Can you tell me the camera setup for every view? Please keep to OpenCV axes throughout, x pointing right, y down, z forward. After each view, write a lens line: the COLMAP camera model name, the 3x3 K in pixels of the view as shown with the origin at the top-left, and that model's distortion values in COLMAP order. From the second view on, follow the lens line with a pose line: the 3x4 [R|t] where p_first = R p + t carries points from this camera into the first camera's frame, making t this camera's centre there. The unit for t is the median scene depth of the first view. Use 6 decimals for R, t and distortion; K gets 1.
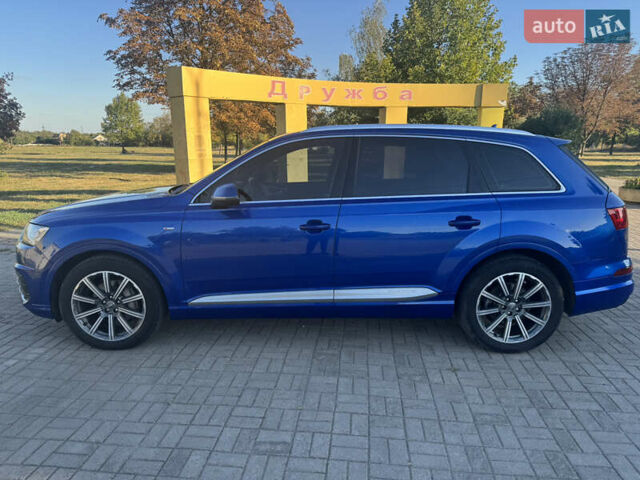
lens RADIAL K [[438.0, 0, 320.1], [0, 438.0, 249.1], [0, 0, 1]] dist [0.061153, -0.068897]
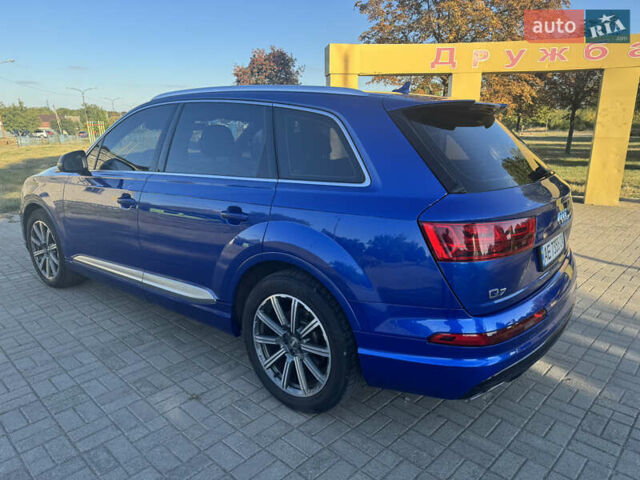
lens RADIAL K [[449.4, 0, 320.0], [0, 449.4, 240.0], [0, 0, 1]] dist [0.060944, -0.059053]
pose [[0.789668, 0.149221, -0.595111, 0.881844], [-0.141324, 0.988129, 0.060243, -0.082554], [0.597036, 0.036532, 0.801382, 0.450275]]
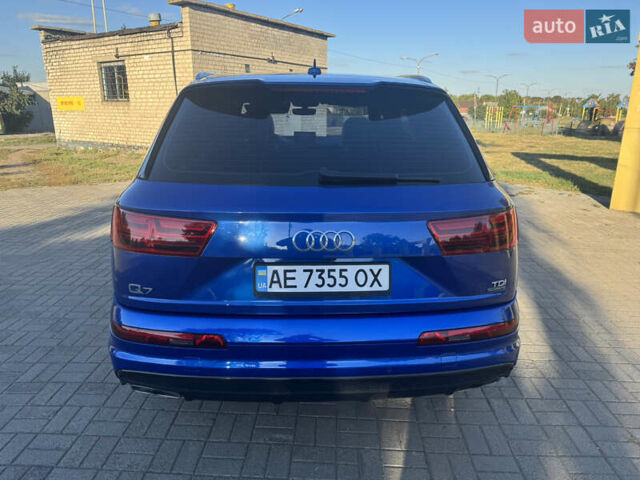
lens RADIAL K [[449.4, 0, 320.0], [0, 449.4, 240.0], [0, 0, 1]] dist [0.060944, -0.059053]
pose [[0.071217, 0.275529, -0.958651, 1.221430], [-0.238781, 0.937856, 0.251813, -0.241581], [0.968459, 0.210974, 0.132582, 1.154824]]
